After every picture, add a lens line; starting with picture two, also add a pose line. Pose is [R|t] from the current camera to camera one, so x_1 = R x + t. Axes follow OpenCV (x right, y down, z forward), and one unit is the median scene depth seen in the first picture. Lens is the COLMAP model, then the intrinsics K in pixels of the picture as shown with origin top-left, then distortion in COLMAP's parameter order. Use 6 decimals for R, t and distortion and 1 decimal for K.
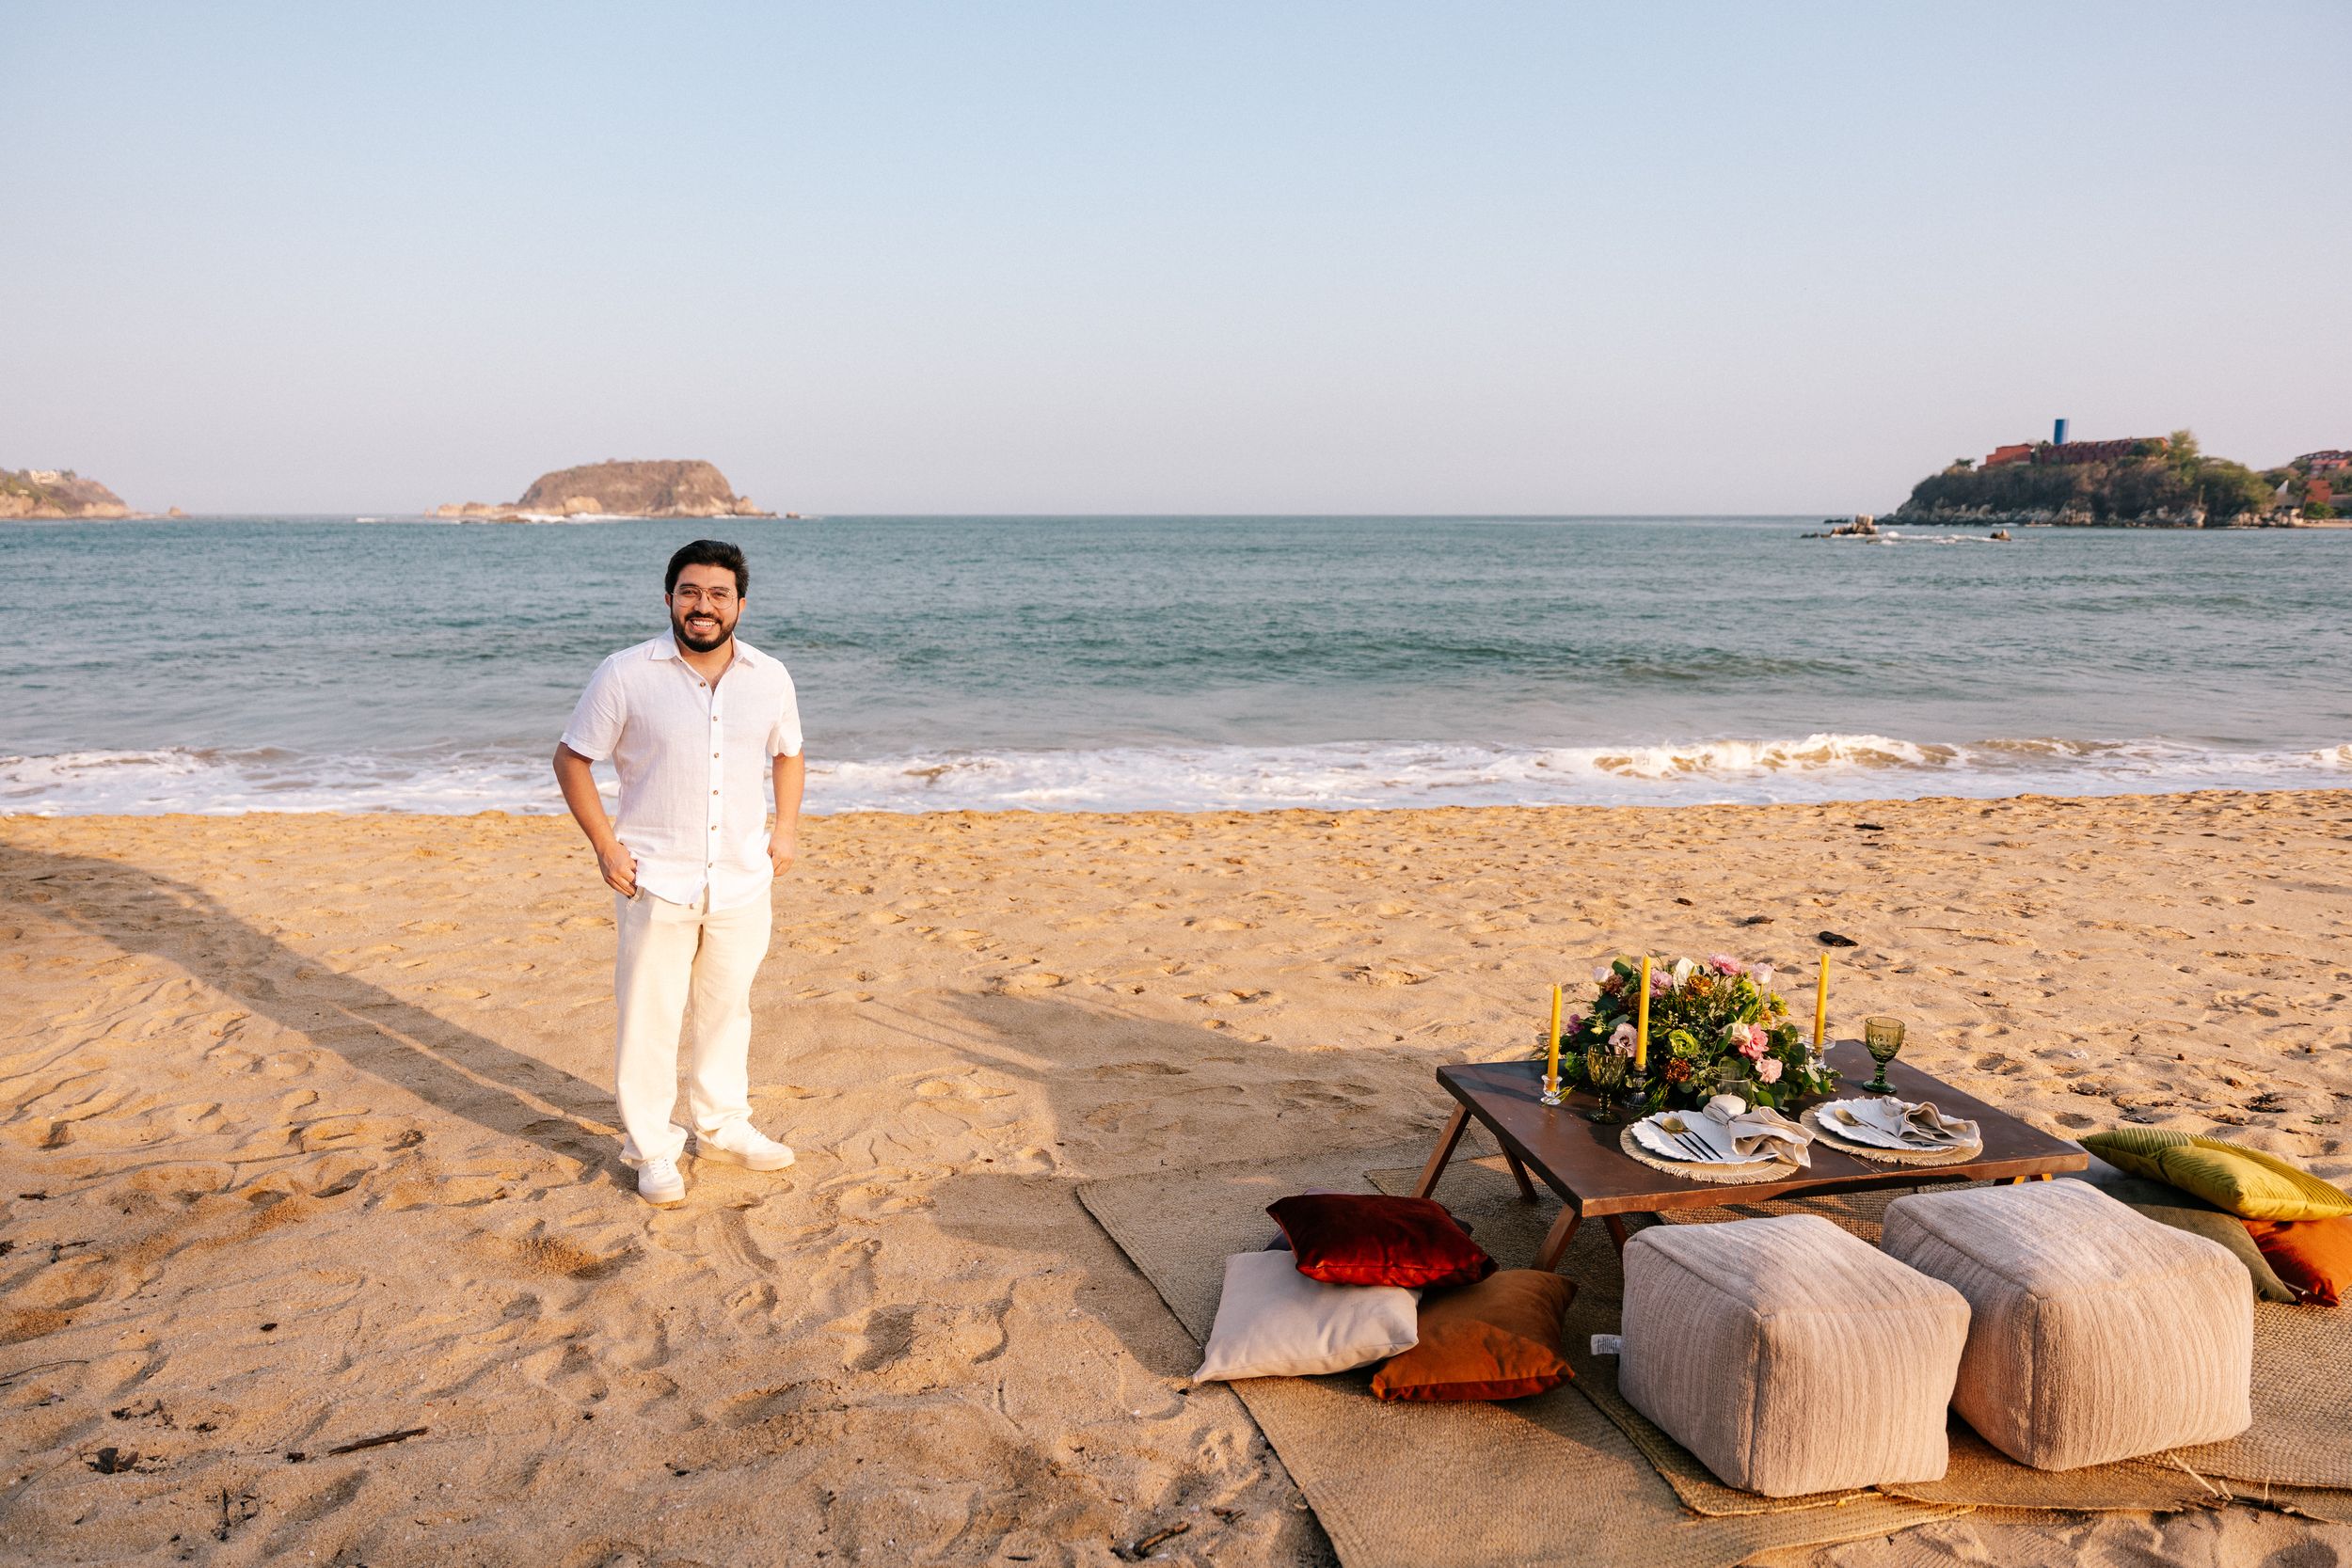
lens RADIAL K [[1603.8, 0, 1205.2], [0, 1603.8, 782.2], [0, 0, 1]] dist [-0.000433, -0.010817]
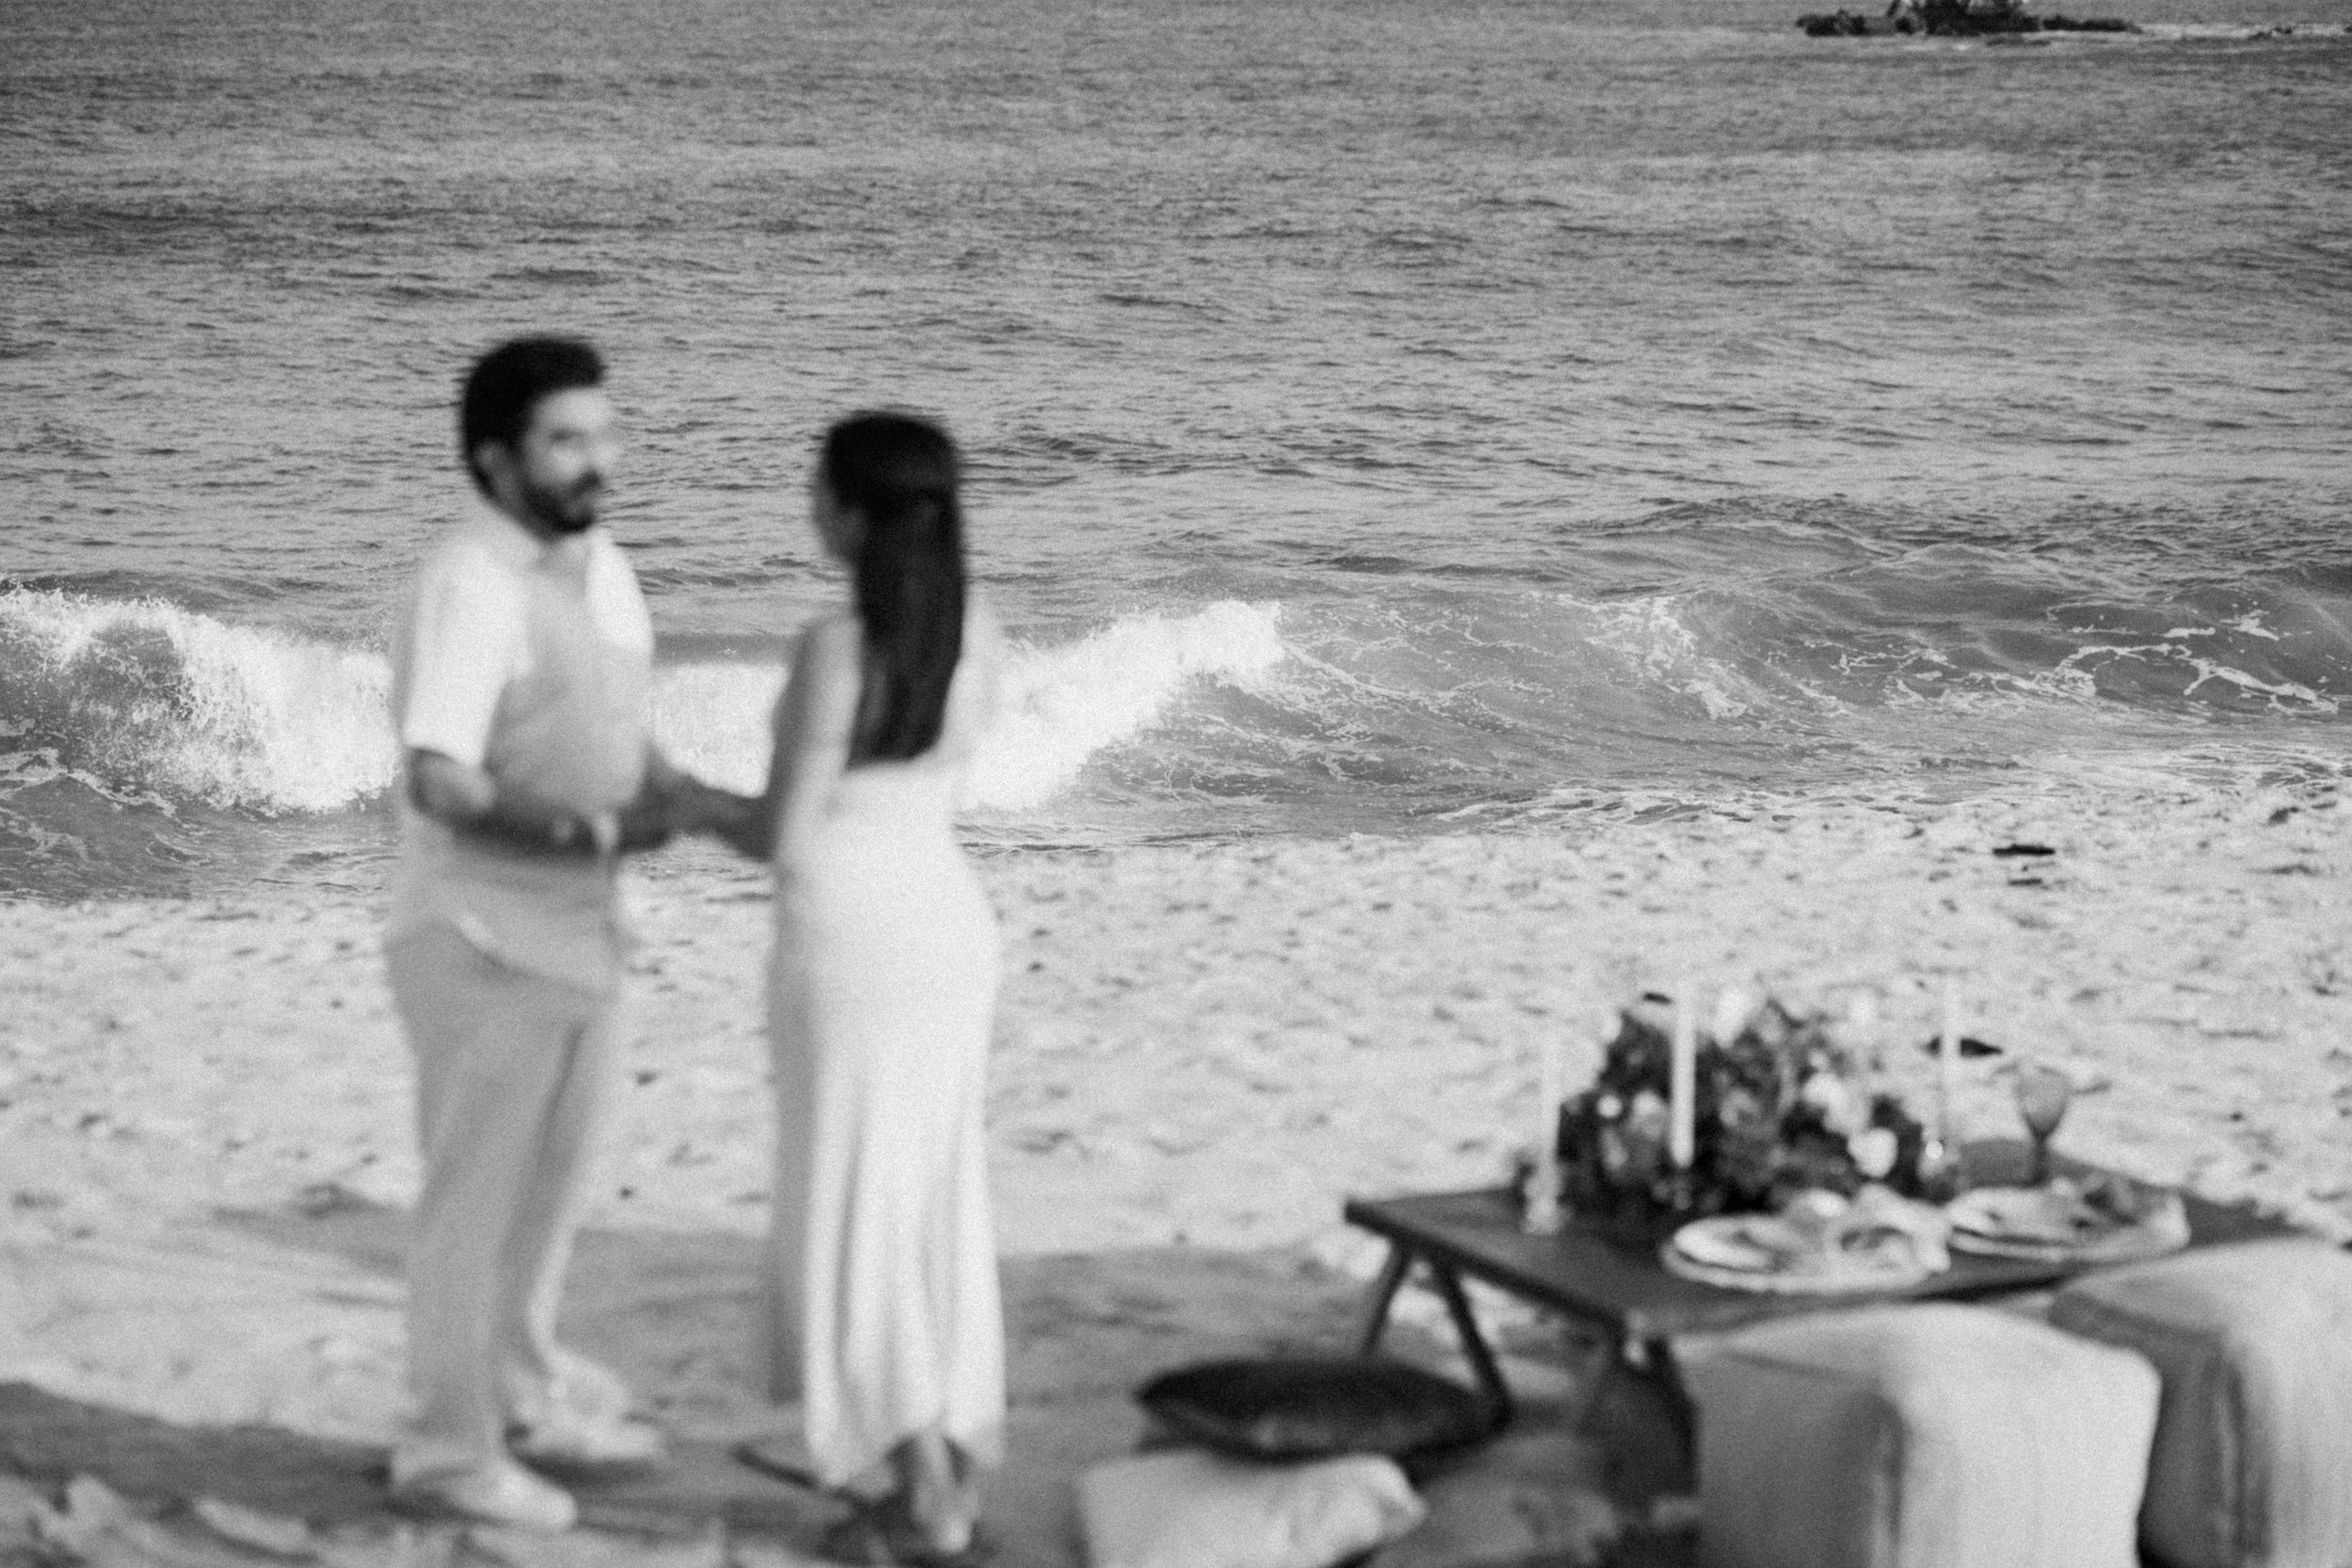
lens RADIAL K [[5768.4, 0, 1176.0], [0, 5768.4, 784.0], [0, 0, 1]] dist [-0.050094, -0.542711]
pose [[0.969810, -0.034444, 0.241416, -0.342427], [0.038769, 0.999161, -0.013185, 0.040606], [-0.240759, 0.022147, 0.970332, -0.851880]]
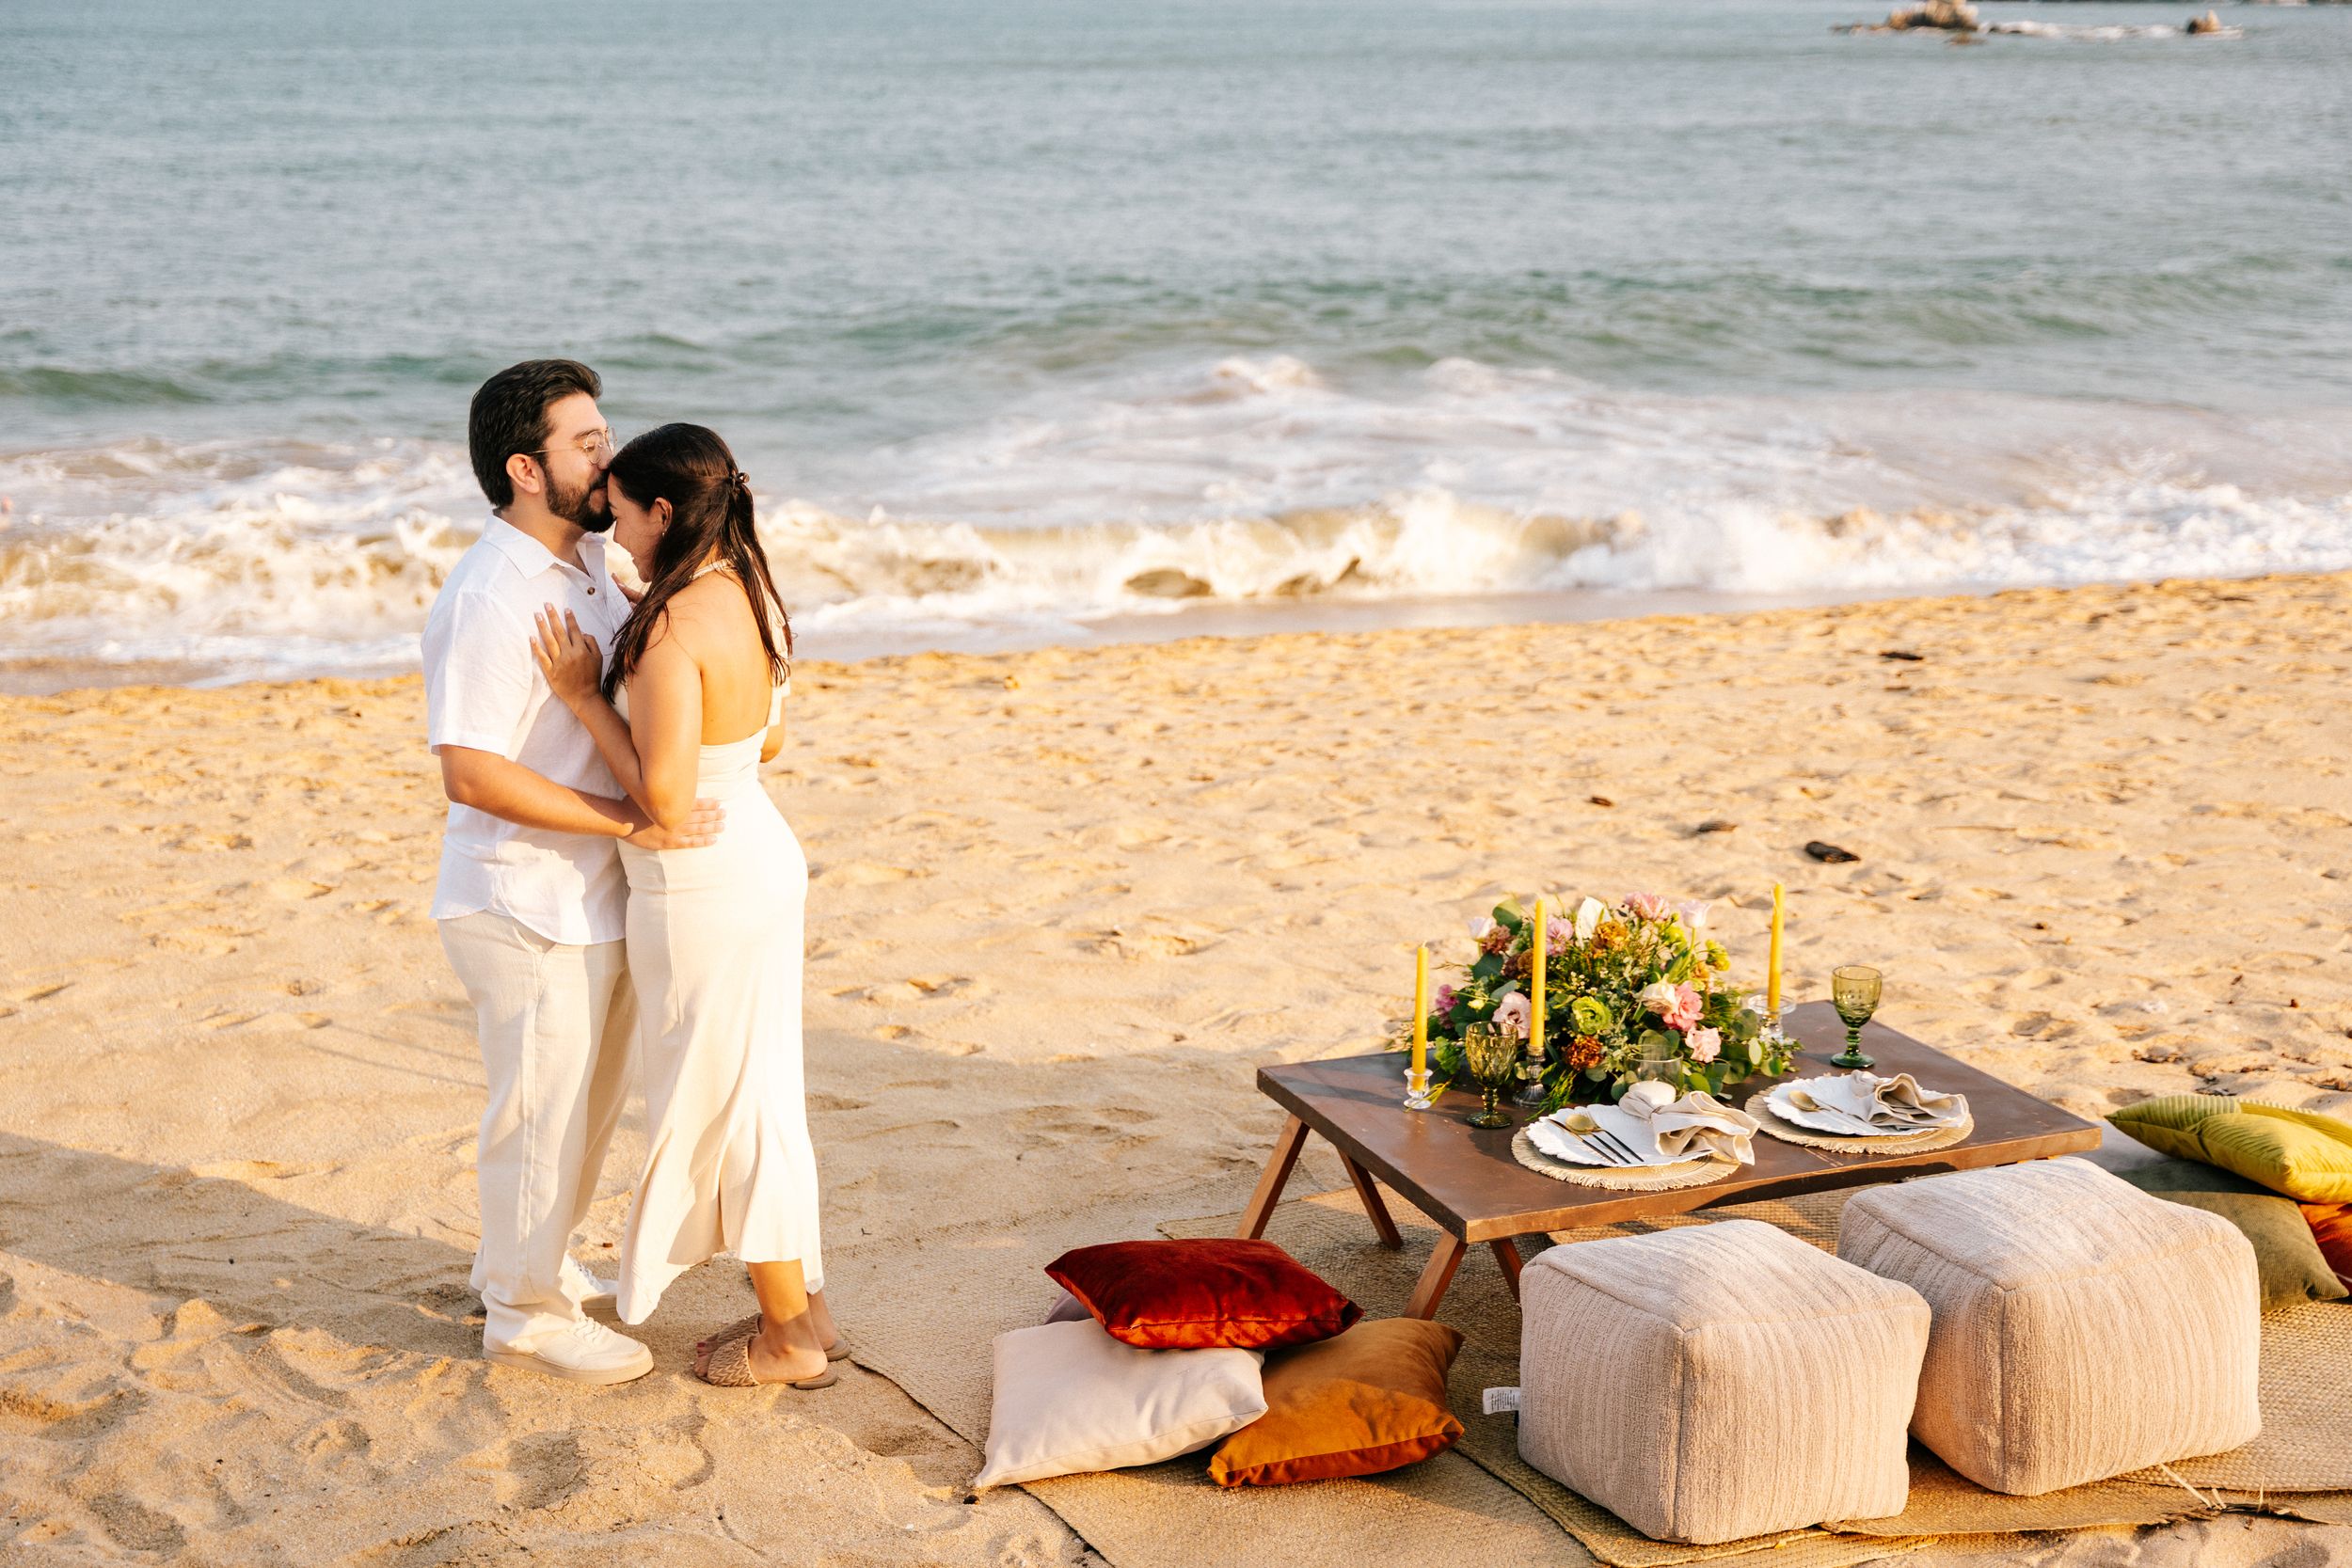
lens RADIAL K [[3343.6, 0, 1176.0], [0, 3343.6, 784.0], [0, 0, 1]] dist [0.015470, -0.046820]
pose [[0.986743, -0.042896, 0.156519, -0.094362], [0.031673, 0.996791, 0.073512, -0.046354], [-0.159171, -0.067580, 0.984935, -0.355518]]
